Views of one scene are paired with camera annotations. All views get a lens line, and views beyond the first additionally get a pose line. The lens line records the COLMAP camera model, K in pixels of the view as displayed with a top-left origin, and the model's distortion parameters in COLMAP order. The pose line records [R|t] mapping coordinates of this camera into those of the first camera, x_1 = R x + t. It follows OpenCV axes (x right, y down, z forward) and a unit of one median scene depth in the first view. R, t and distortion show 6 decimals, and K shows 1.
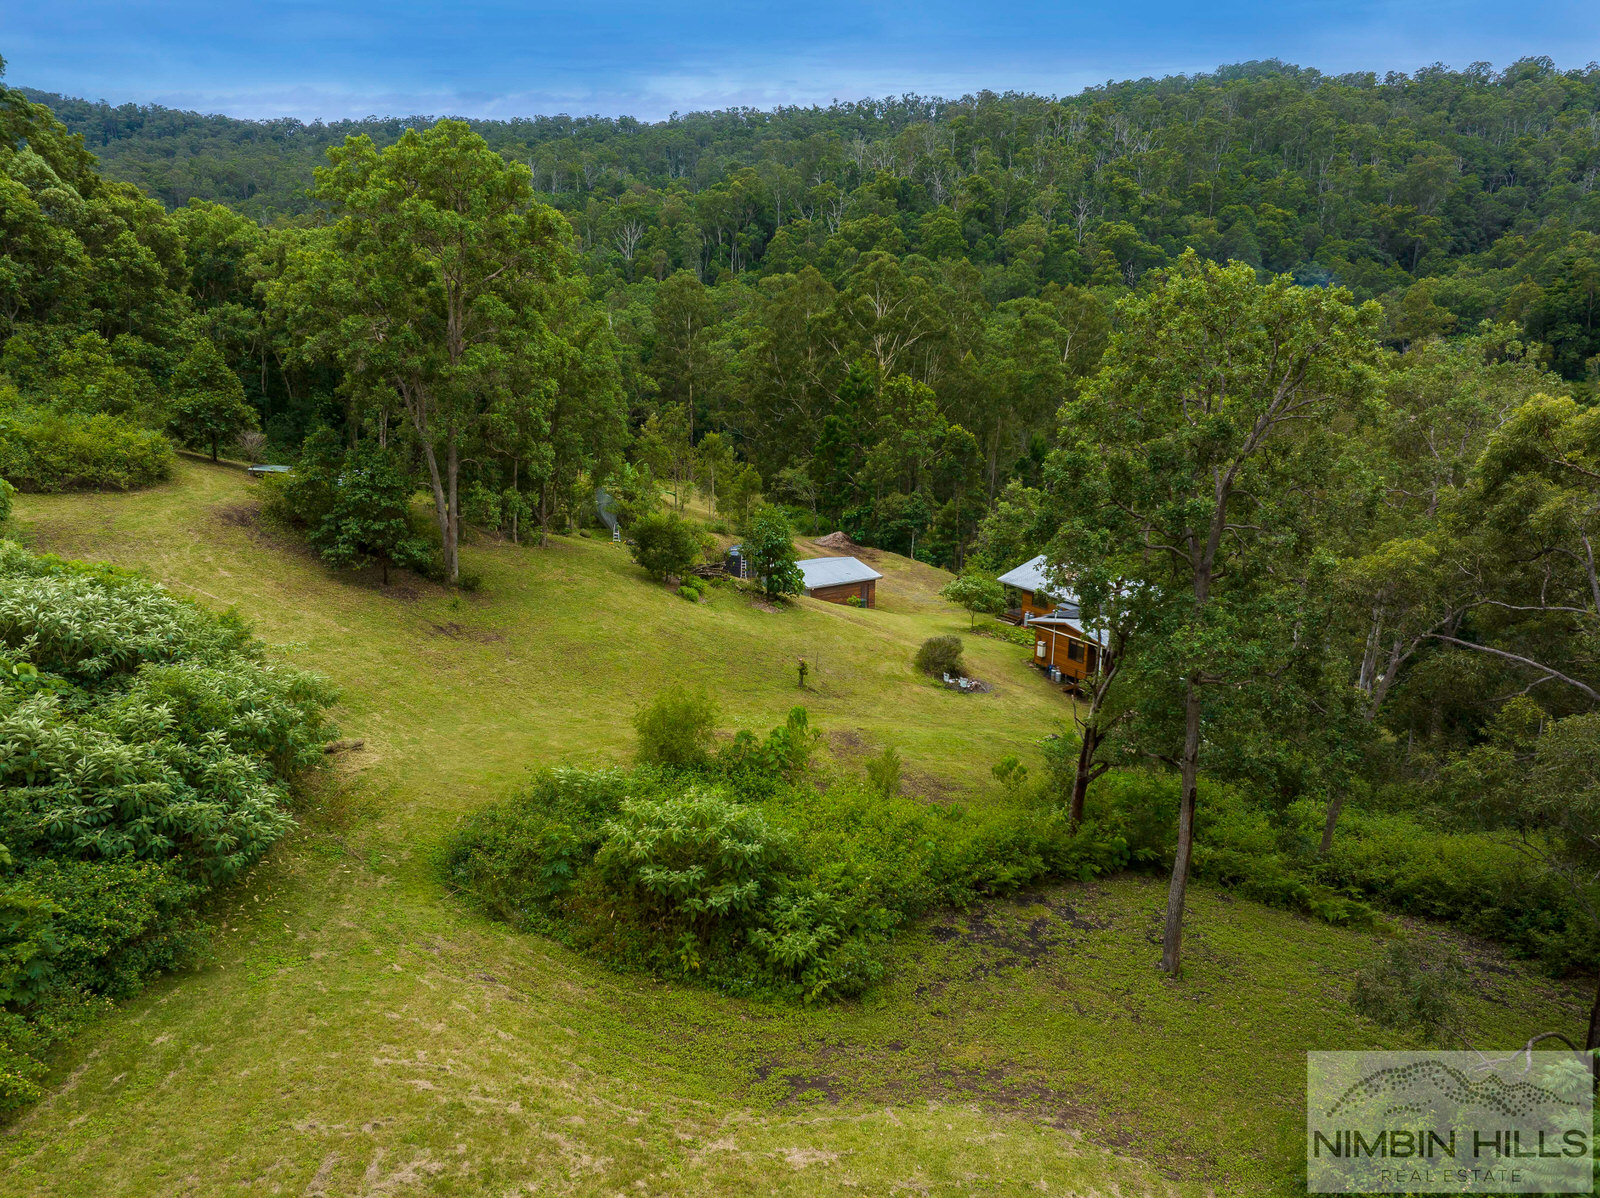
lens RADIAL K [[1123.8, 0, 790.6], [0, 1123.8, 595.2], [0, 0, 1]] dist [-0.047070, 0.014858]
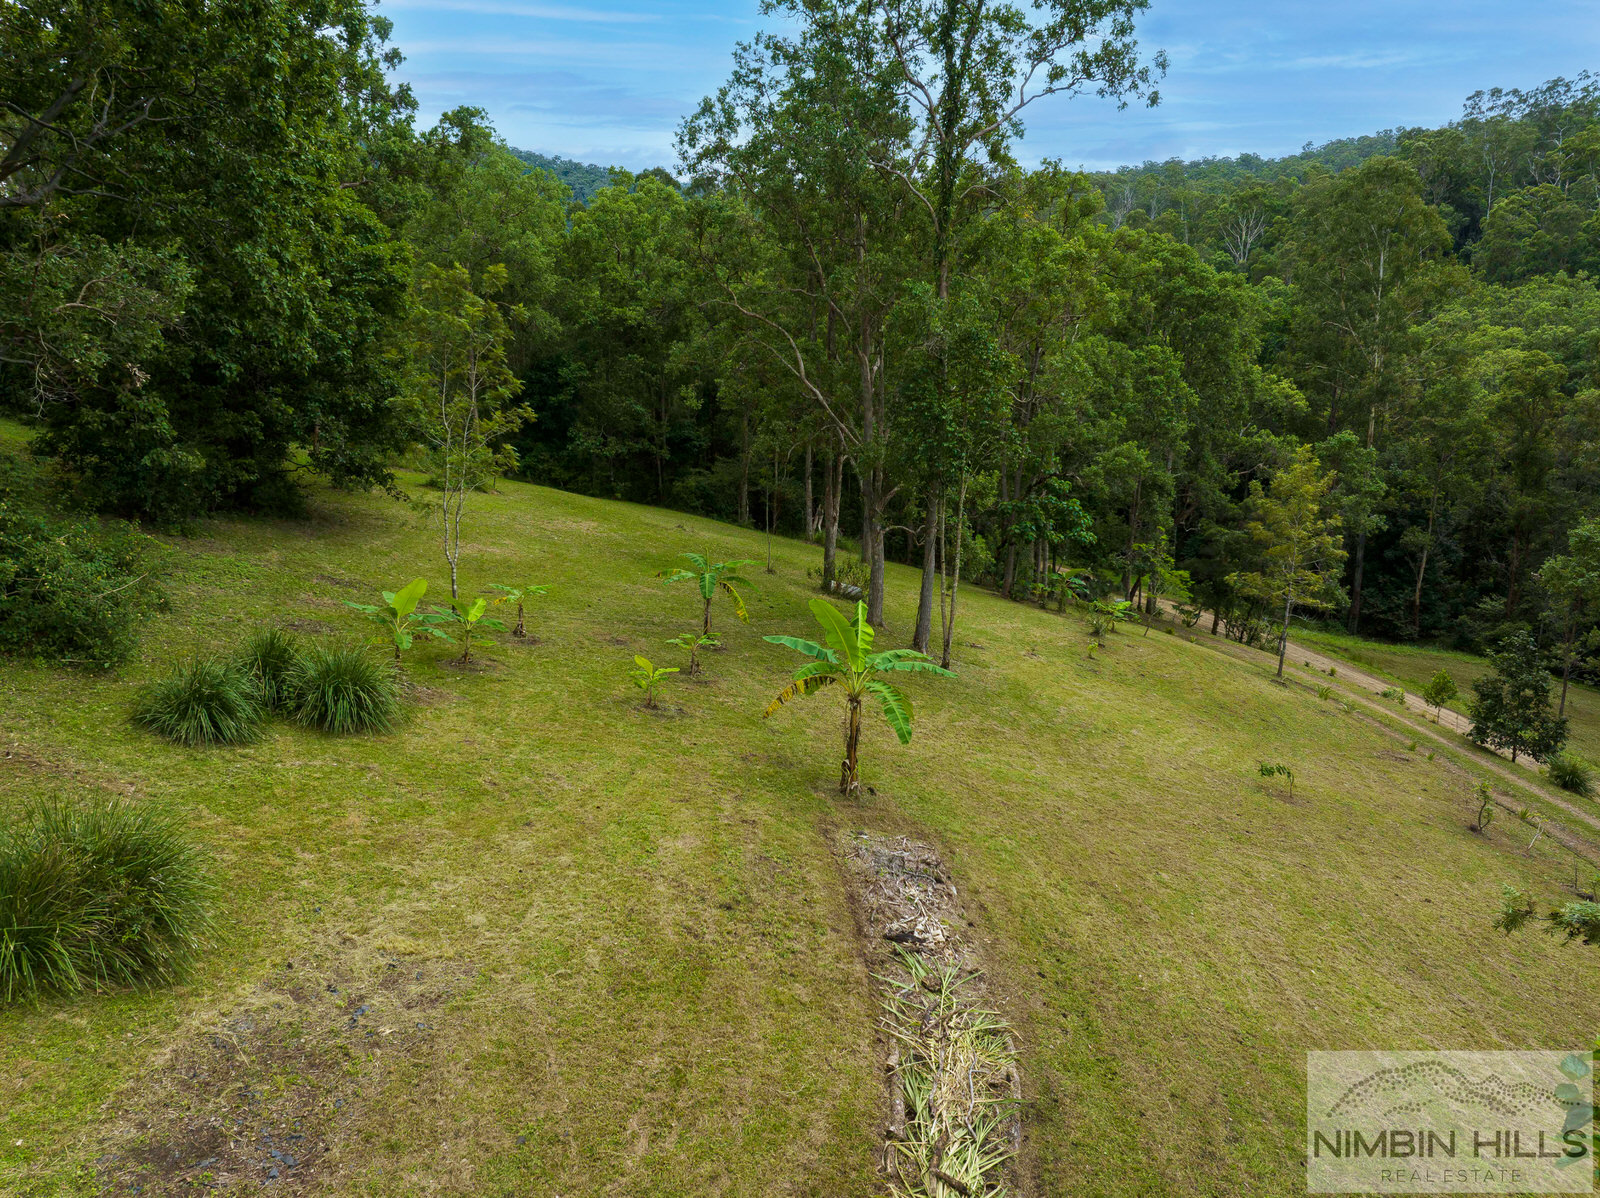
lens RADIAL K [[1123.8, 0, 807.7], [0, 1123.8, 595.3], [0, 0, 1]] dist [-0.047070, 0.014858]
pose [[0.879317, 0.087183, -0.468189, -0.146589], [-0.116624, 0.992587, -0.034202, -0.148257], [0.461737, 0.084677, 0.882966, 1.032659]]
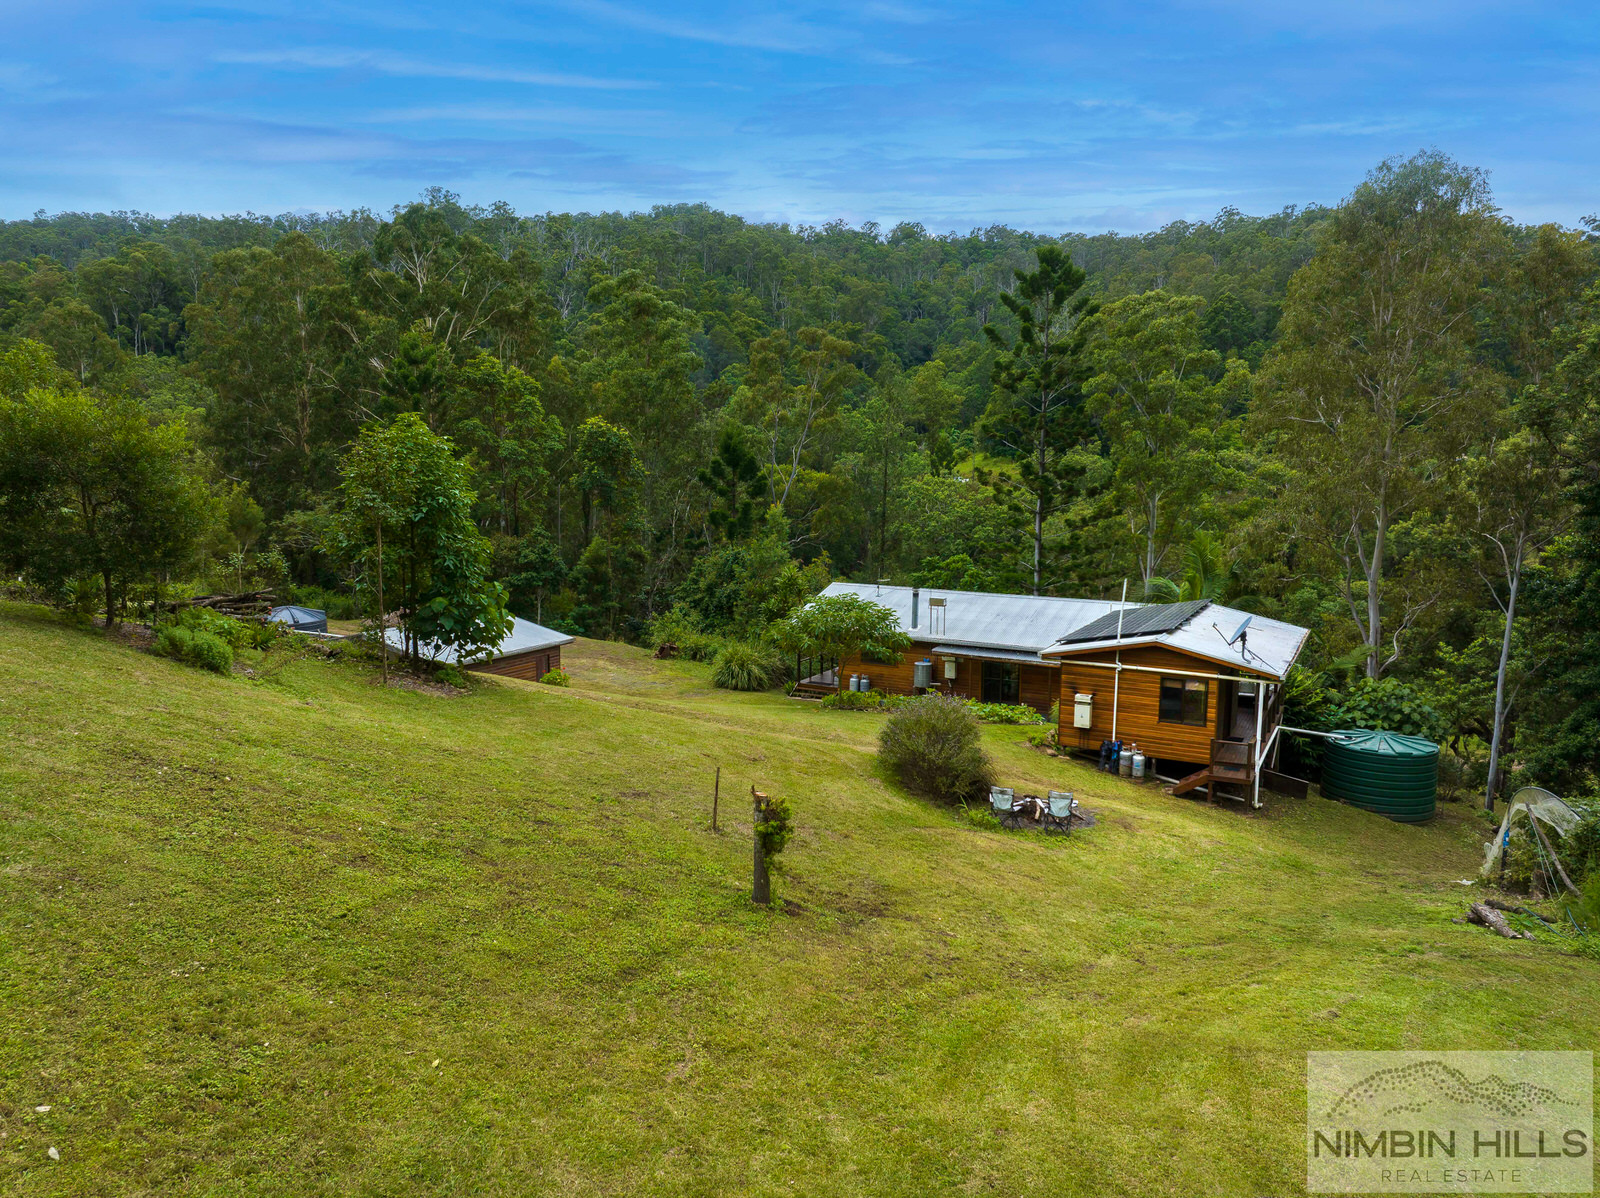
lens RADIAL K [[1123.8, 0, 799.9], [0, 1123.8, 604.1], [0, 0, 1]] dist [-0.047070, 0.014858]
pose [[0.881089, -0.060049, 0.469123, -0.055289], [0.114398, 0.989512, -0.088197, 0.020529], [-0.458907, 0.131376, 0.878718, 0.415341]]
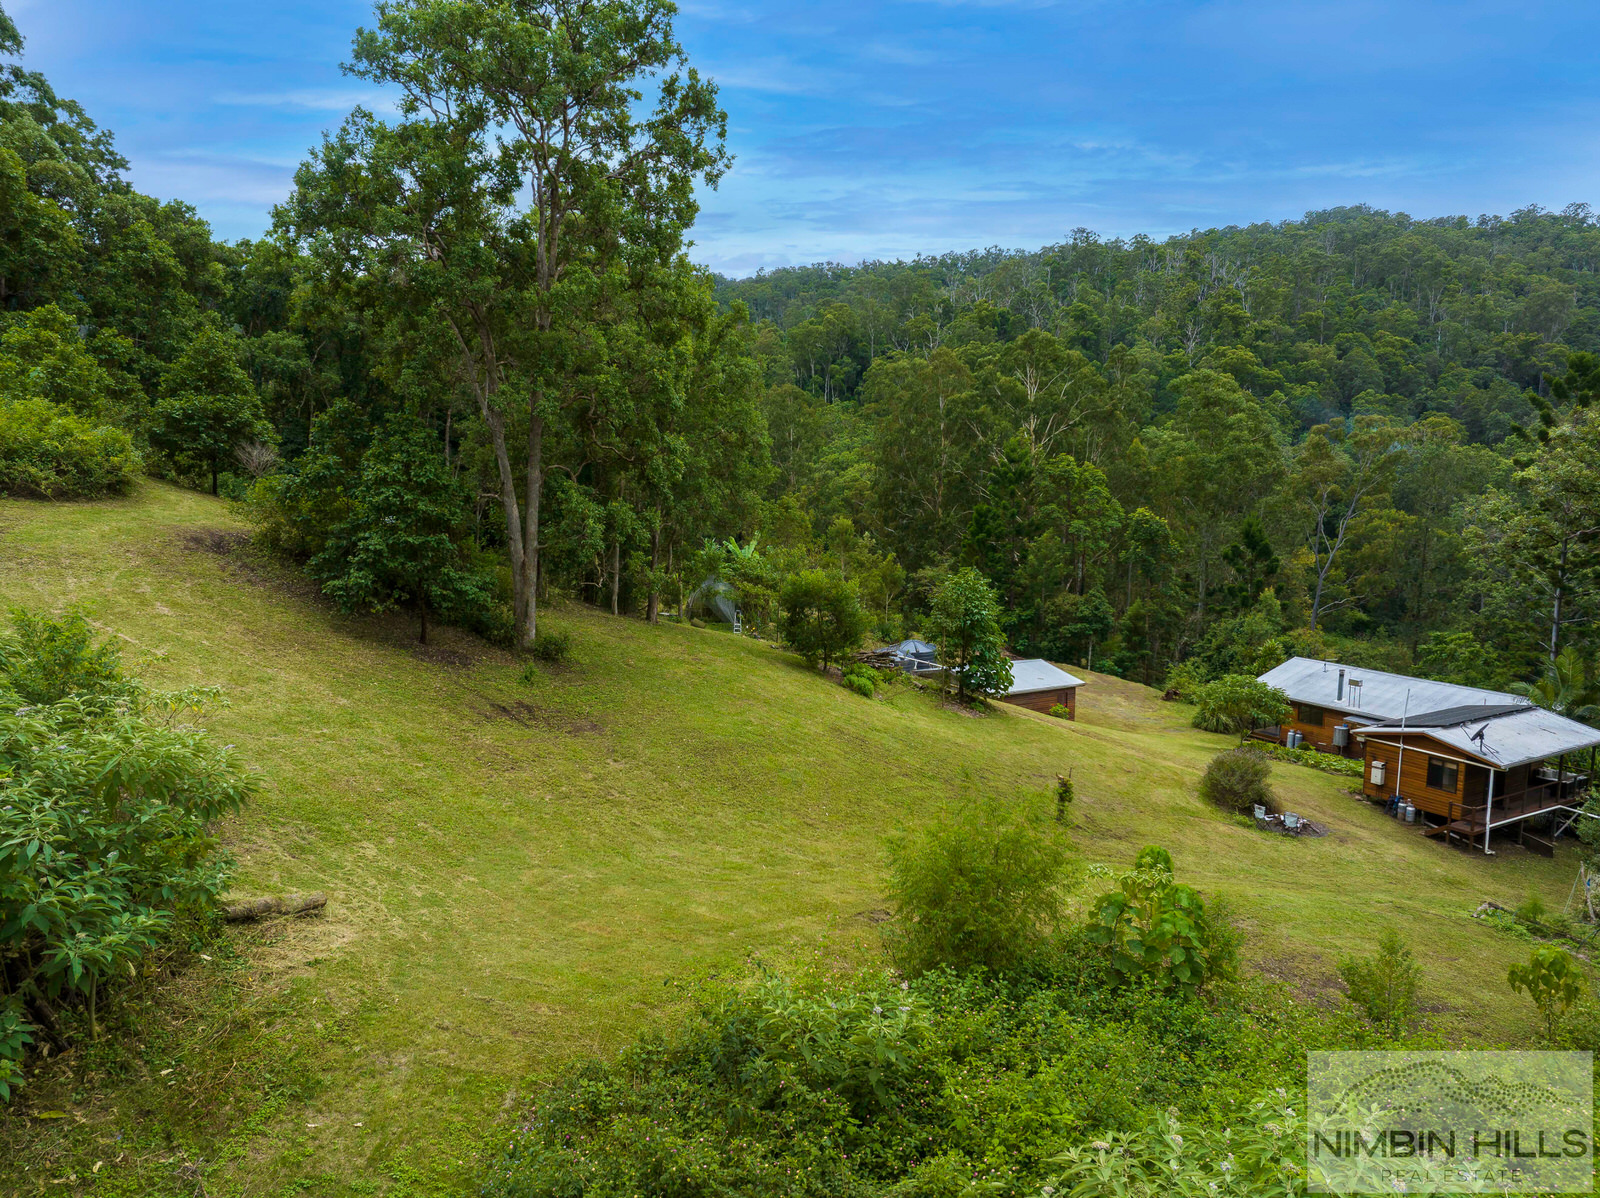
lens RADIAL K [[1123.8, 0, 793.4], [0, 1123.8, 591.2], [0, 0, 1]] dist [-0.047070, 0.014858]
pose [[0.997865, 0.005812, -0.065049, -0.055205], [-0.014608, 0.990660, -0.135573, 0.022540], [0.063654, 0.136234, 0.988630, 0.190703]]
